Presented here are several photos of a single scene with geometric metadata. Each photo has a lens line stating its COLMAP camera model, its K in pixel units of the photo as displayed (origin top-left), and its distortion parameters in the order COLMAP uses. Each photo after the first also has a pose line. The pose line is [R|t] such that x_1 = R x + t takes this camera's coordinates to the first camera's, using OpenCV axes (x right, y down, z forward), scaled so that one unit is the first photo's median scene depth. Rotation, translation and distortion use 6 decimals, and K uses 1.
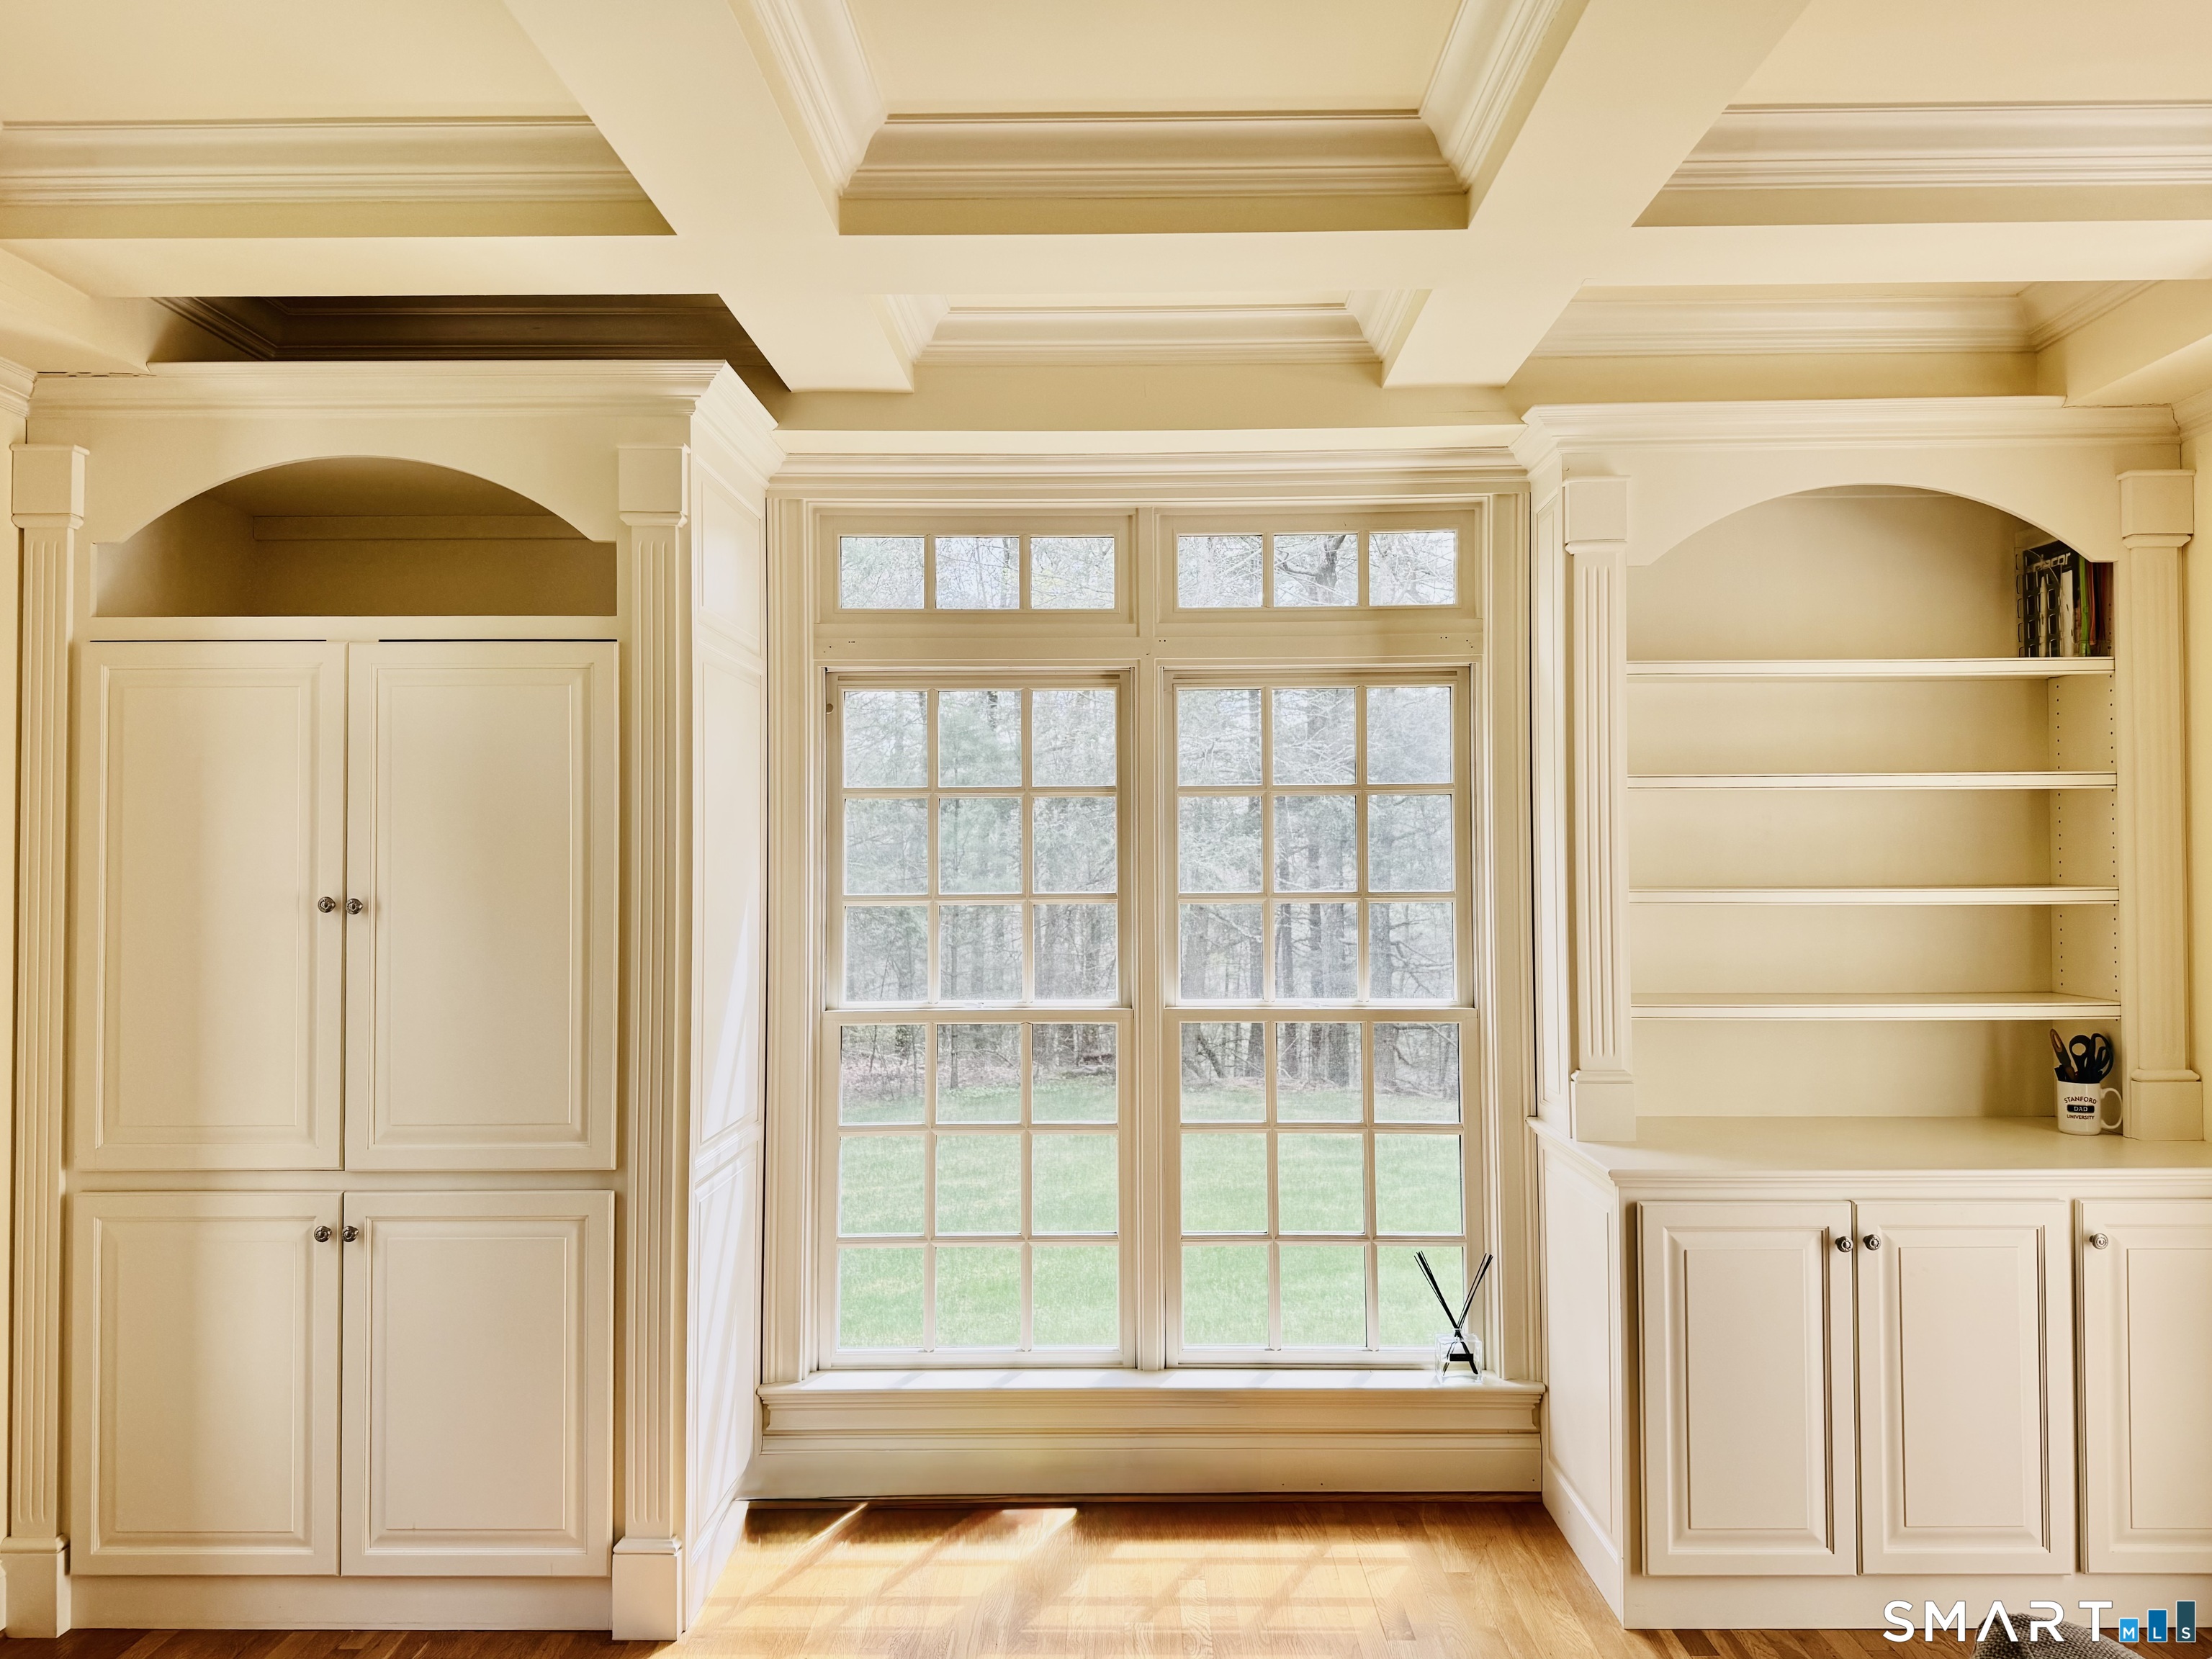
lens RADIAL K [[1542.5, 0, 1102.2], [0, 1542.5, 843.4], [0, 0, 1]] dist [0.033784, -0.023829]
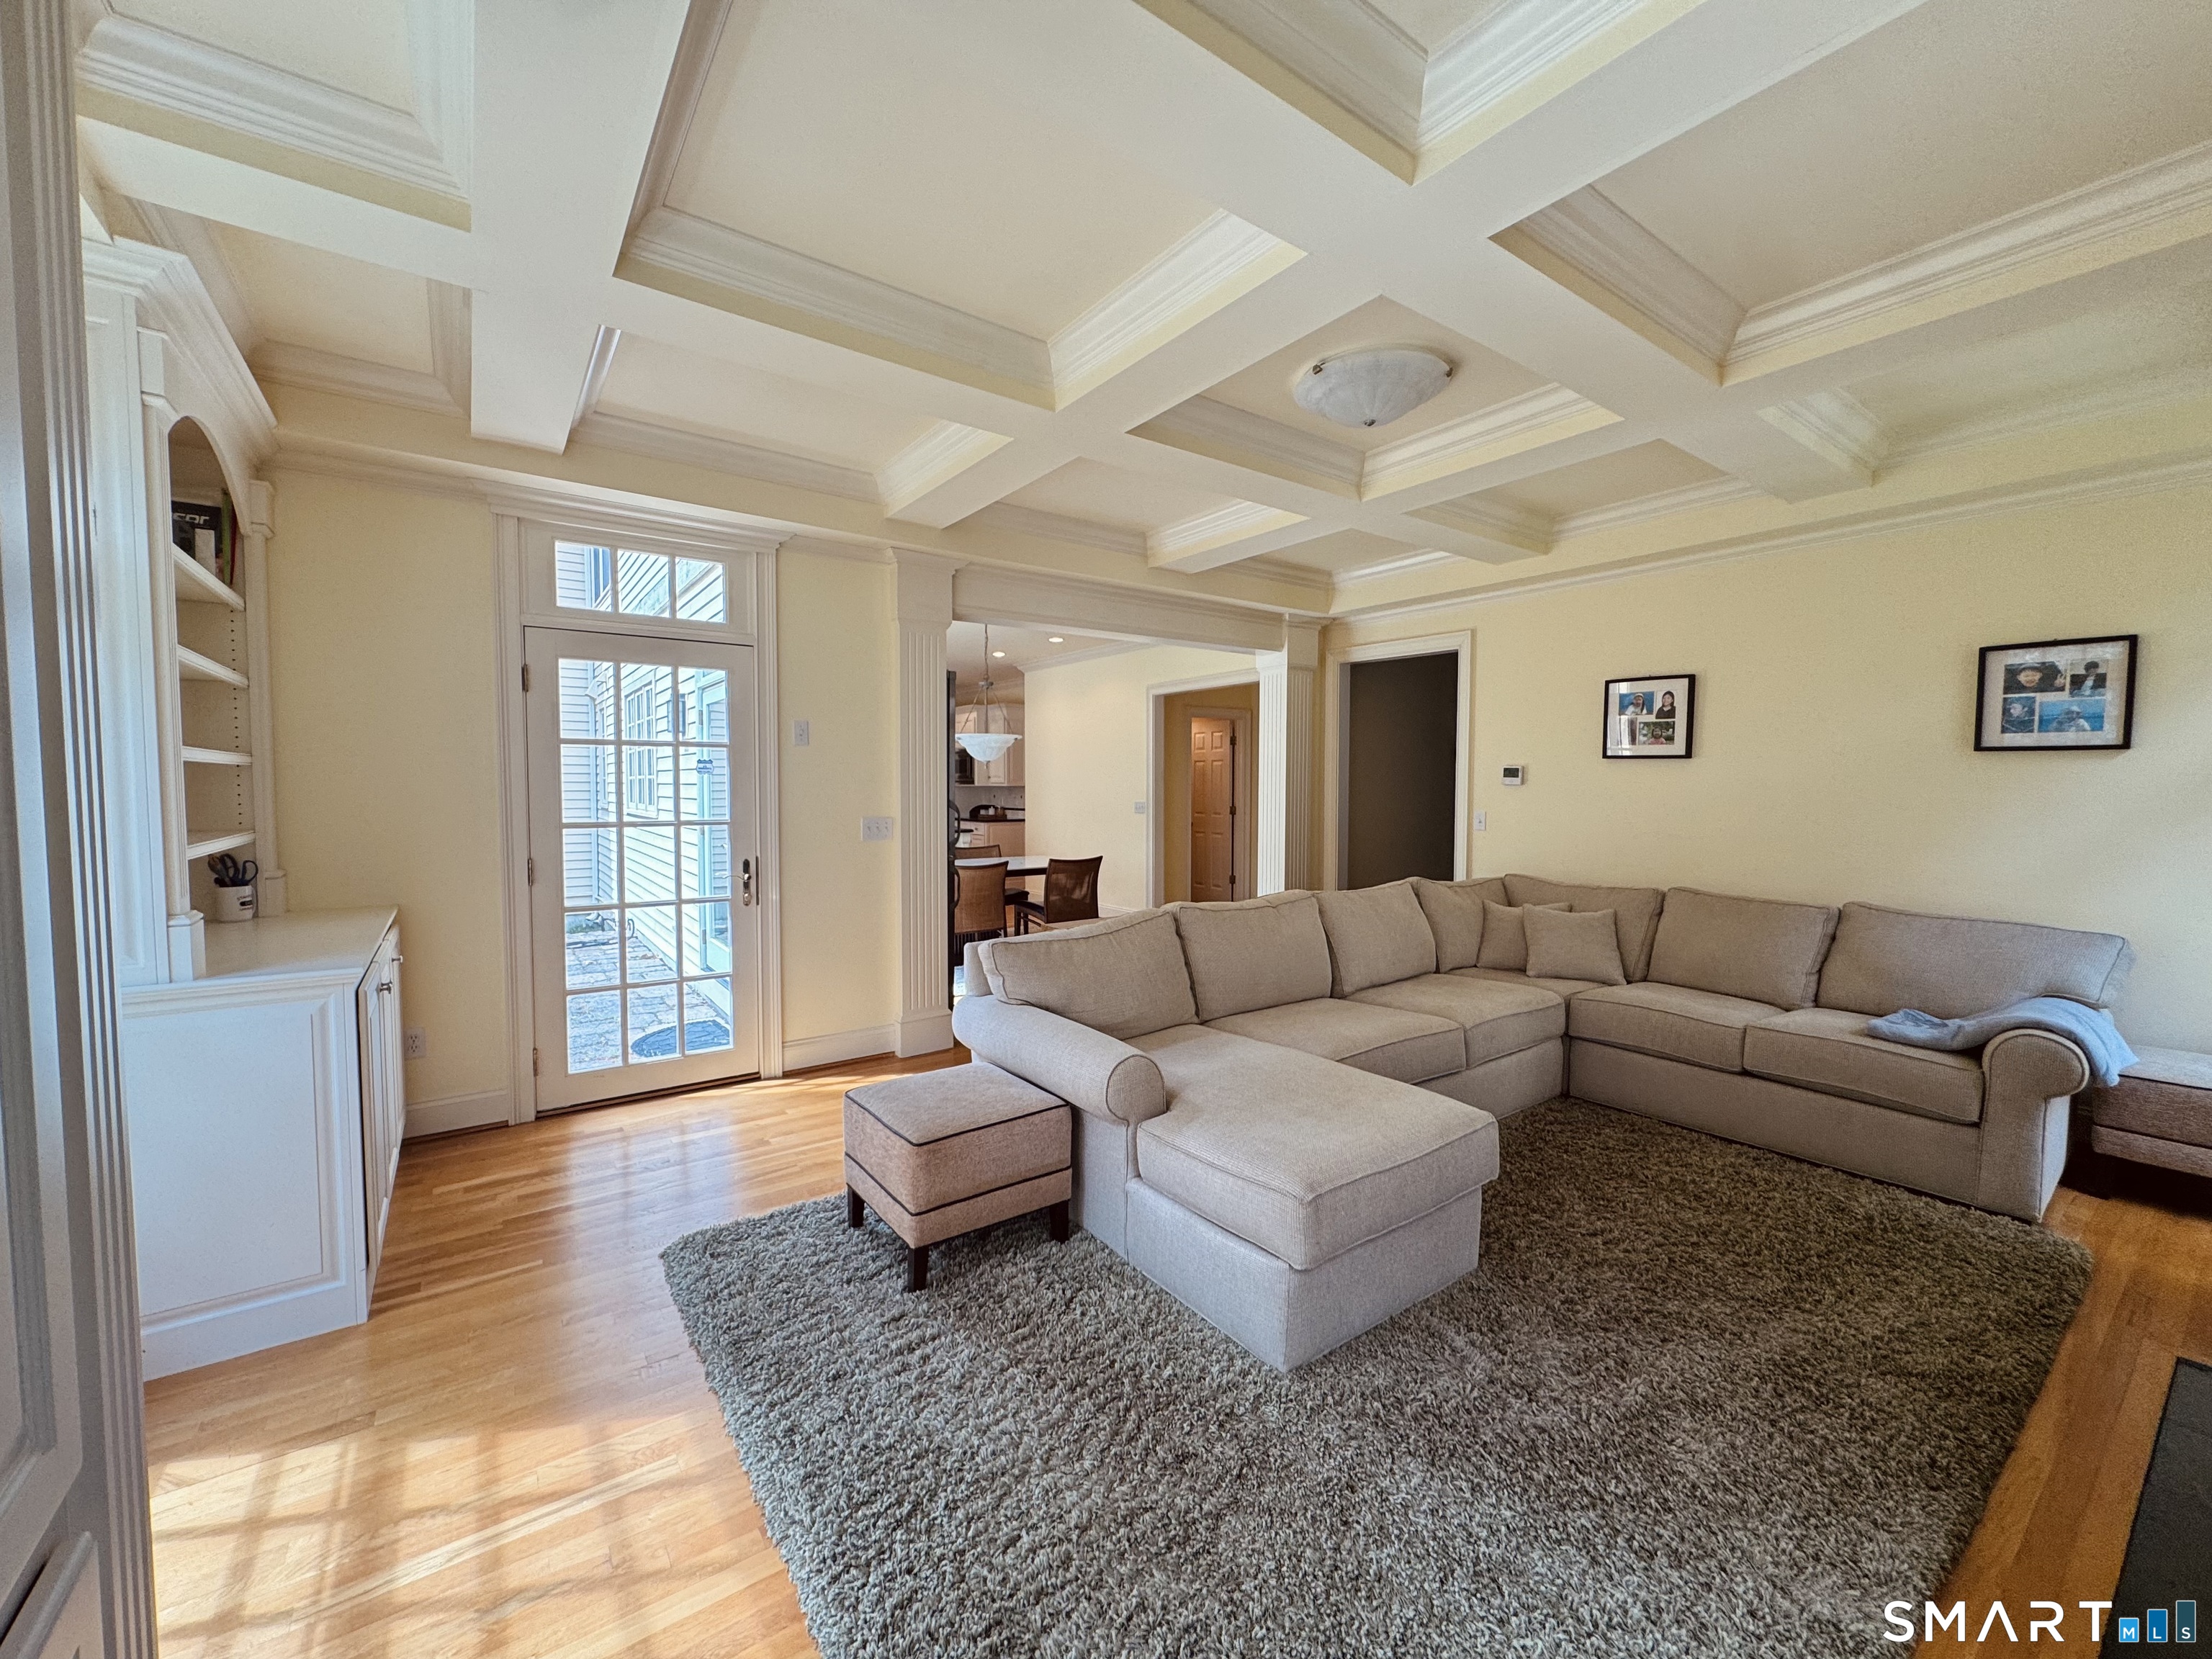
lens RADIAL K [[887.1, 0, 1094.8], [0, 887.1, 839.7], [0, 0, 1]] dist [-0.000925, -0.000099]
pose [[-0.592258, -0.043583, 0.804569, -0.574346], [-0.012912, 0.998921, 0.044606, 0.065560], [-0.805645, 0.016030, -0.592181, 0.917888]]
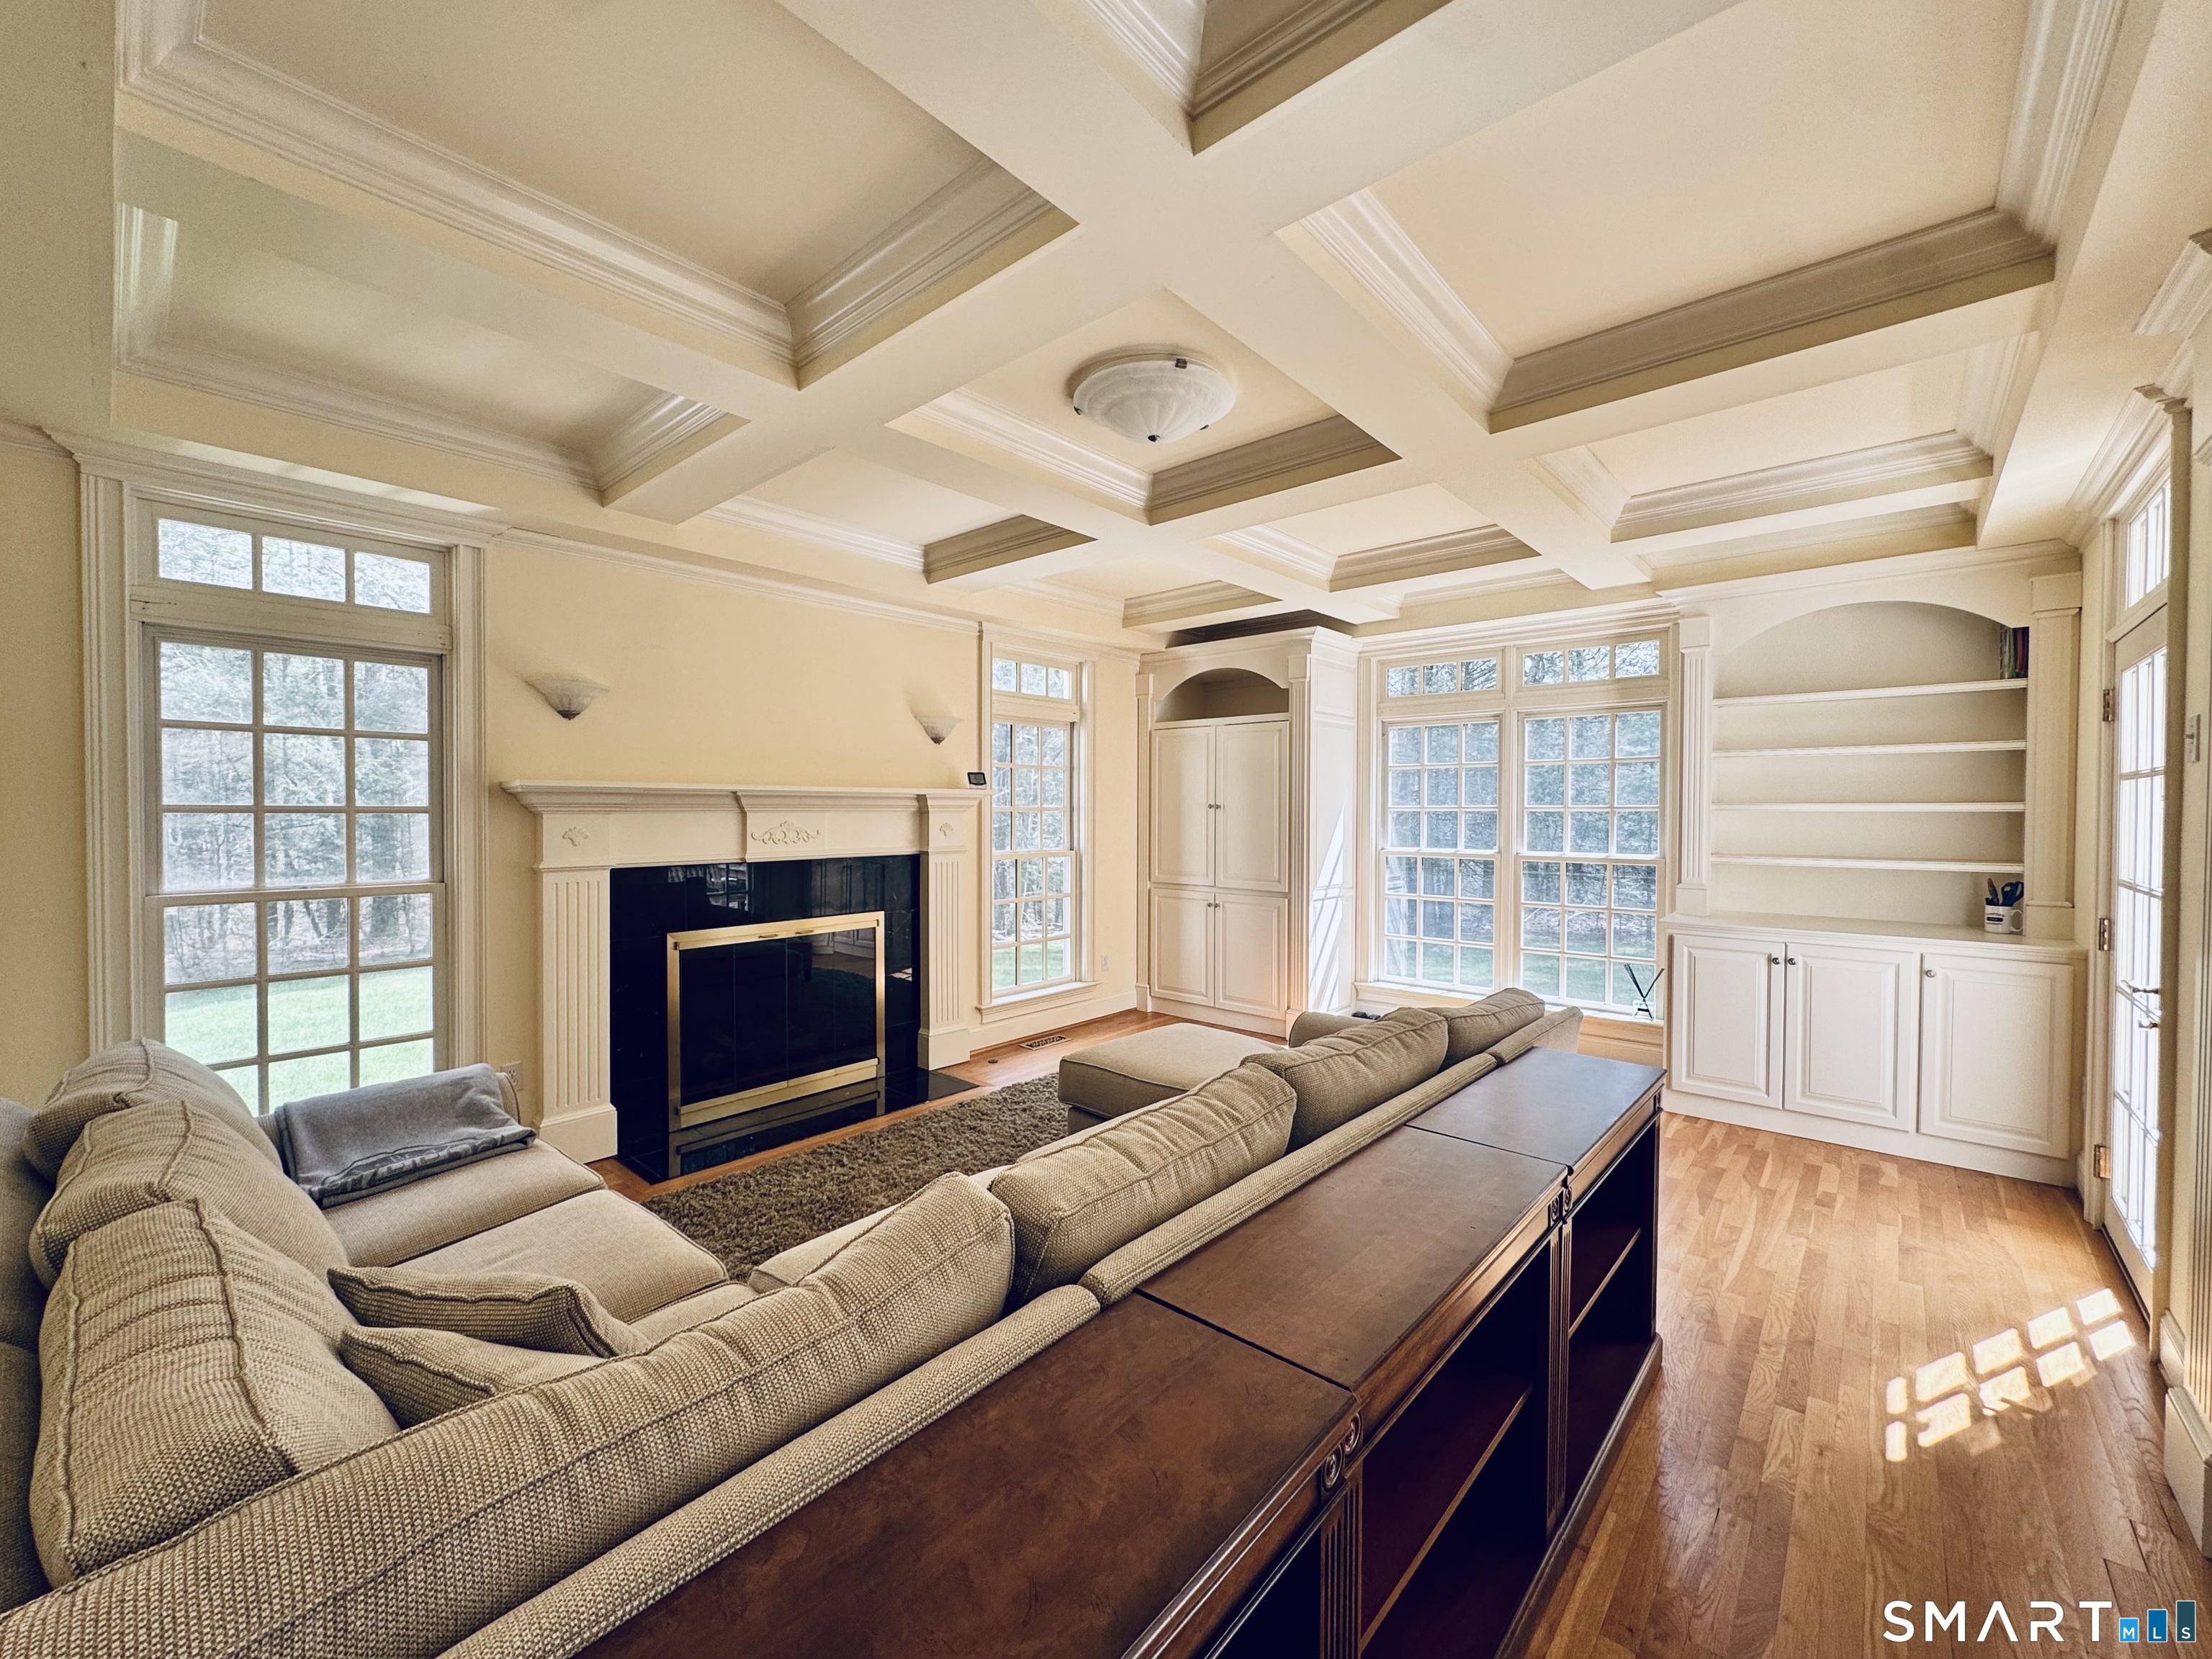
lens RADIAL K [[887.1, 0, 1104.3], [0, 887.1, 816.5], [0, 0, 1]] dist [-0.000925, -0.000099]
pose [[0.757698, 0.012167, -0.652492, 0.553501], [0.005576, 0.999669, 0.025116, 0.012606], [0.652582, -0.022668, 0.757379, -0.568842]]
